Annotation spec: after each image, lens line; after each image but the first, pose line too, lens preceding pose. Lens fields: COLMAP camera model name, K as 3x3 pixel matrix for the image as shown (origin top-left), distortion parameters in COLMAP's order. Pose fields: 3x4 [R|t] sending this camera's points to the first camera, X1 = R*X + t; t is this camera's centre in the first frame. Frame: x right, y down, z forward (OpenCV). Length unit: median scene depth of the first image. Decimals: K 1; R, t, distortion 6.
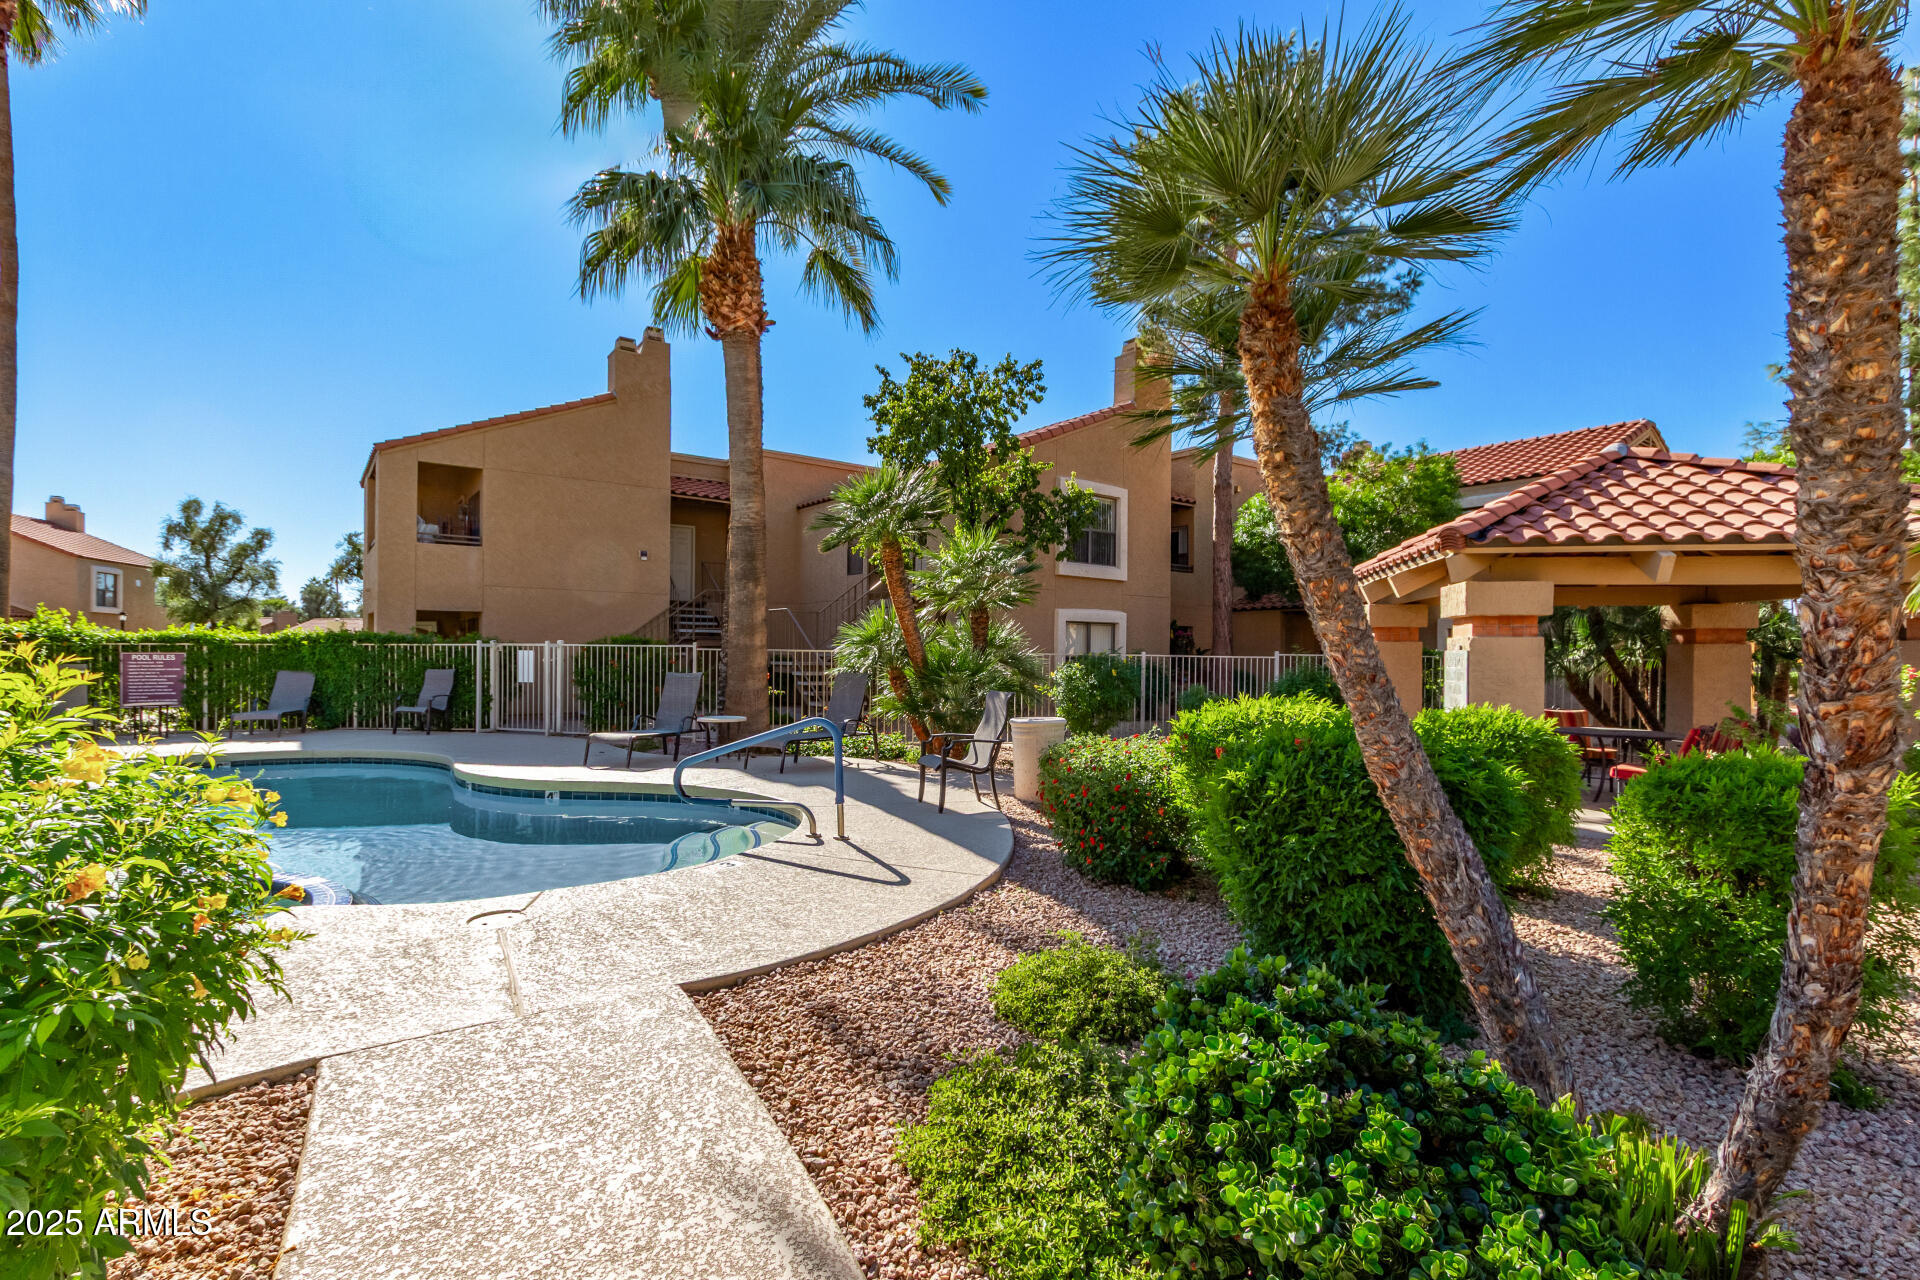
lens RADIAL K [[890.2, 0, 961.7], [0, 890.2, 643.7], [0, 0, 1]] dist [0.011098, 0.000169]
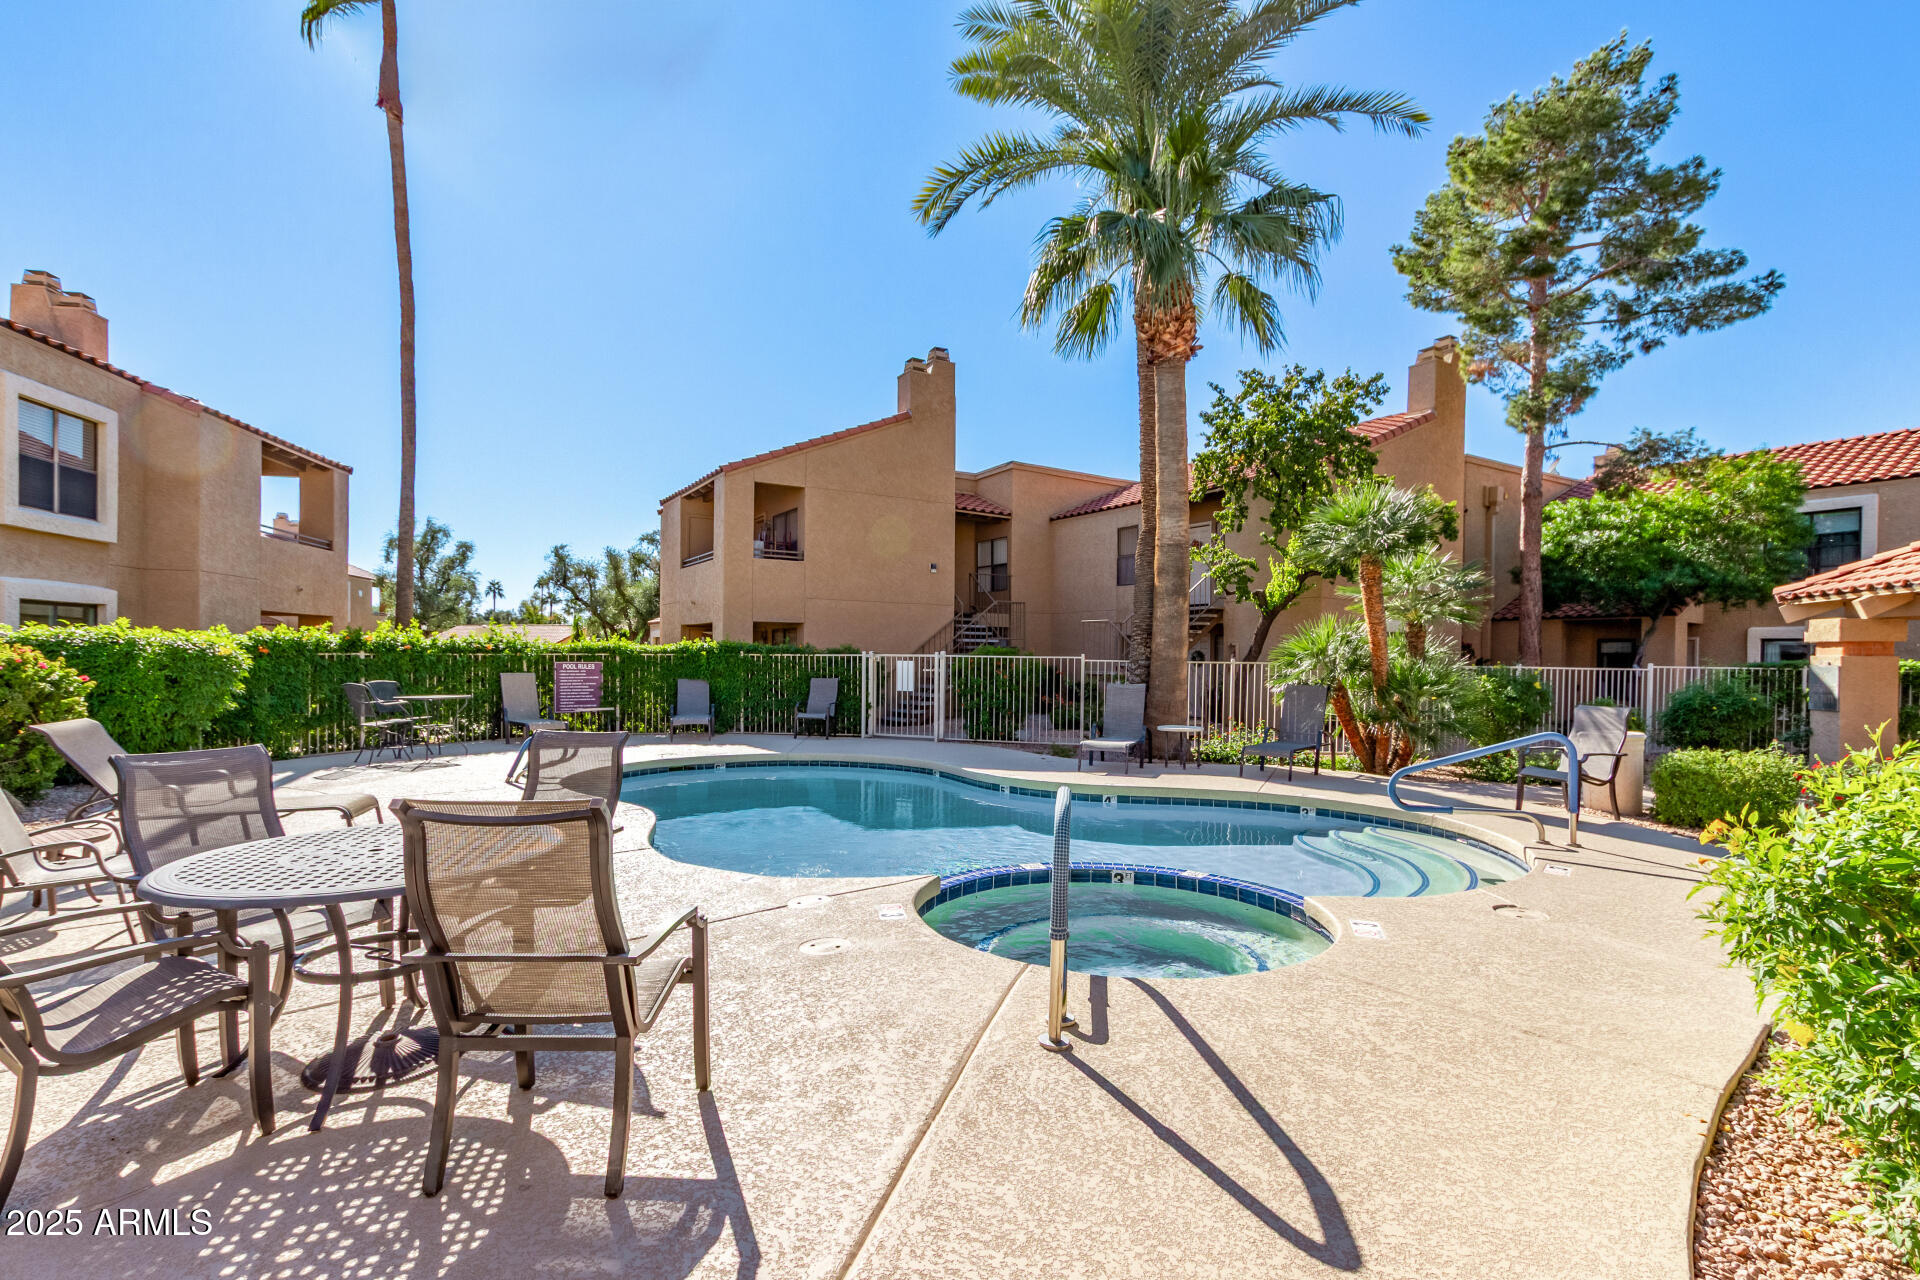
lens RADIAL K [[890.2, 0, 961.2], [0, 890.2, 654.6], [0, 0, 1]] dist [0.011098, 0.000169]
pose [[0.997365, 0.001668, -0.072531, -0.293938], [-0.001165, 0.999975, 0.006979, -0.006095], [0.072541, -0.006876, 0.997342, -0.042836]]
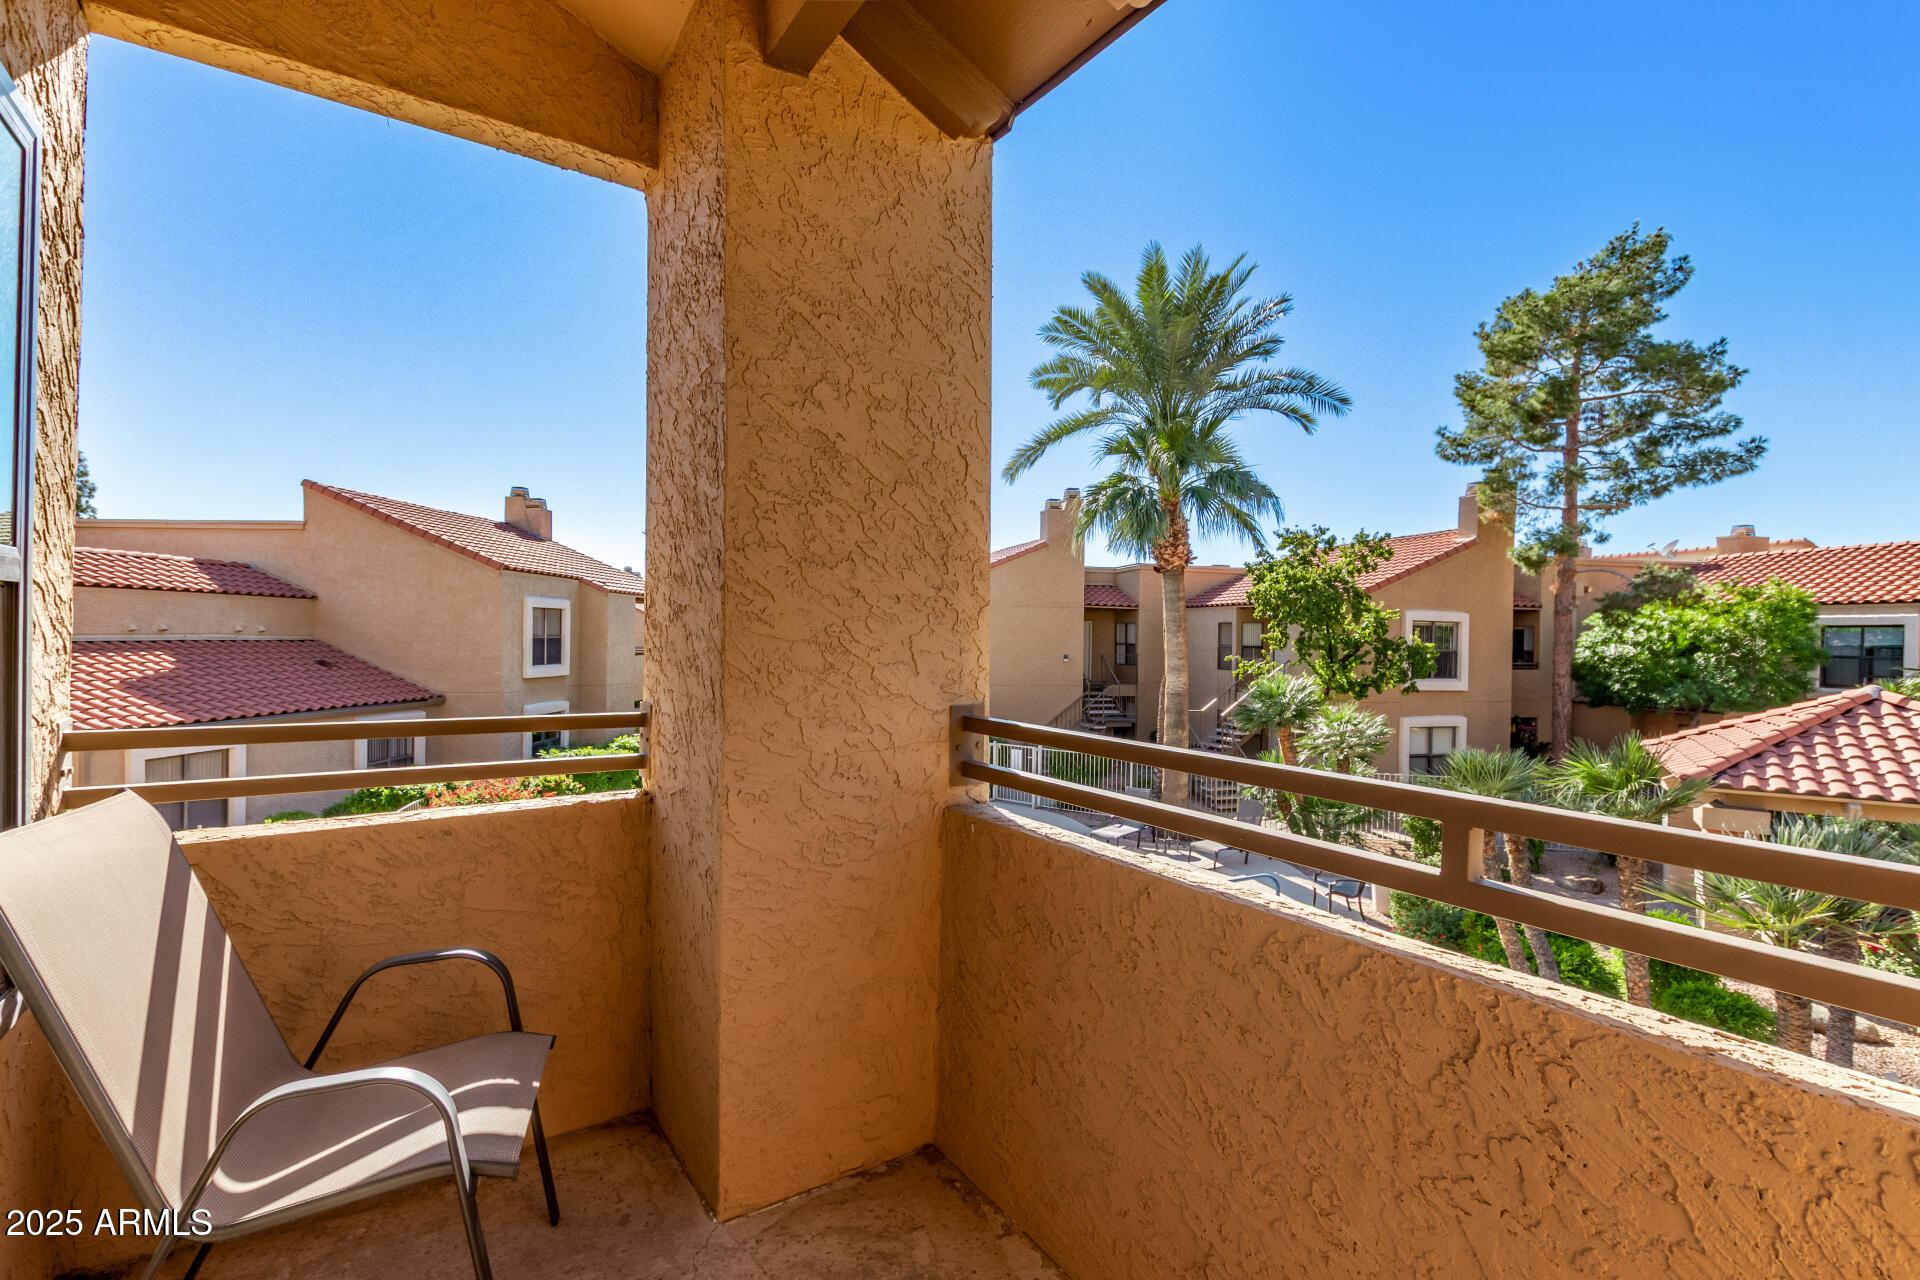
lens RADIAL K [[890.2, 0, 962.3], [0, 890.2, 640.5], [0, 0, 1]] dist [0.011098, 0.000169]
pose [[0.939501, 0.005379, -0.342505, -0.045767], [-0.000364, 0.999892, 0.014705, -0.171145], [0.342547, -0.013691, 0.939401, -0.397622]]
